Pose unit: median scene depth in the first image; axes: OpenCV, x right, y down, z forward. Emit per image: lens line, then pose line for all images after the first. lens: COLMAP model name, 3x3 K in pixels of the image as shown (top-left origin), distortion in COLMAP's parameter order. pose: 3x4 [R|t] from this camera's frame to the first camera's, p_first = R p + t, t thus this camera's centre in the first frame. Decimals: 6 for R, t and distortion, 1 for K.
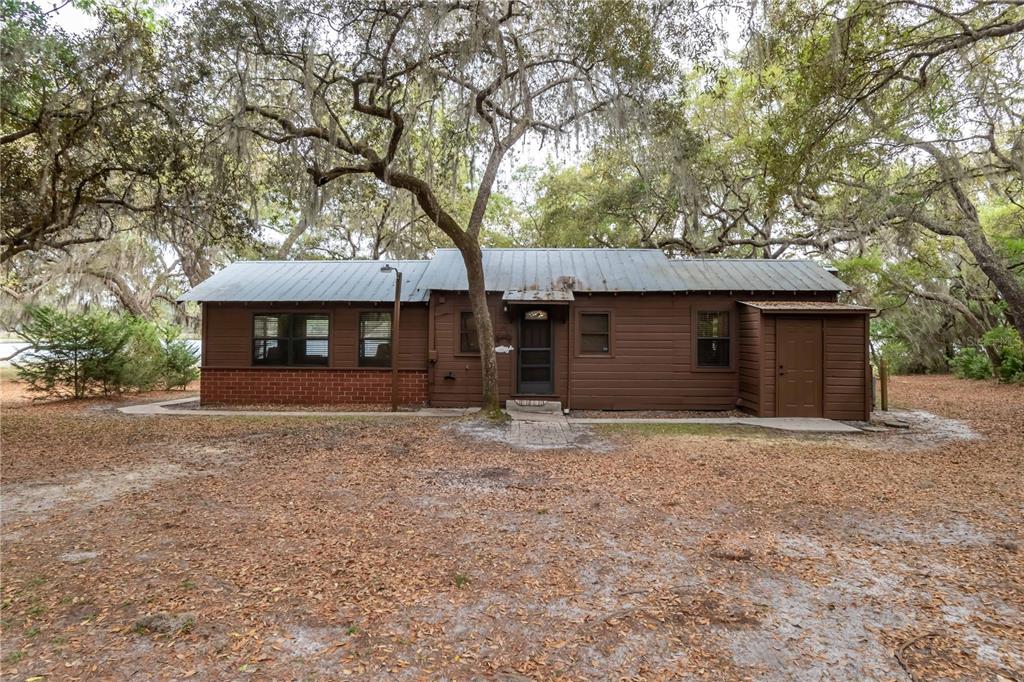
lens RADIAL K [[526.7, 0, 532.7], [0, 526.7, 327.8], [0, 0, 1]] dist [-0.029549, 0.000405]
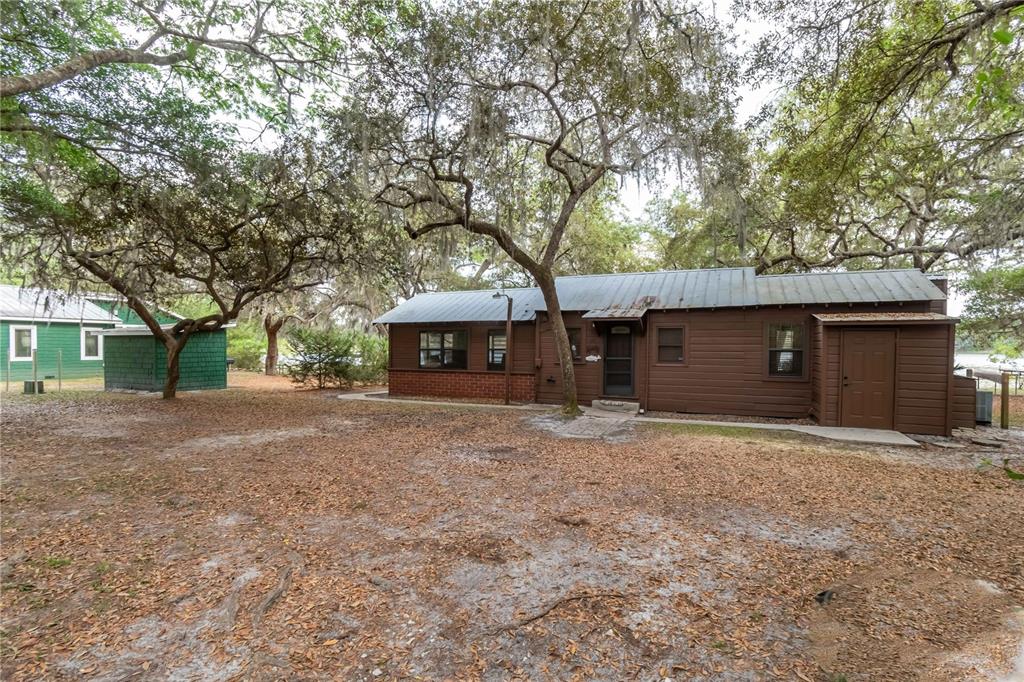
lens RADIAL K [[436.3, 0, 524.8], [0, 436.3, 353.5], [0, 0, 1]] dist [-0.020166, 0.000007]
pose [[0.938303, 0.005738, -0.345768, 0.162928], [0.003968, 0.999618, 0.027356, 0.002022], [0.345792, -0.027041, 0.937921, 0.000402]]
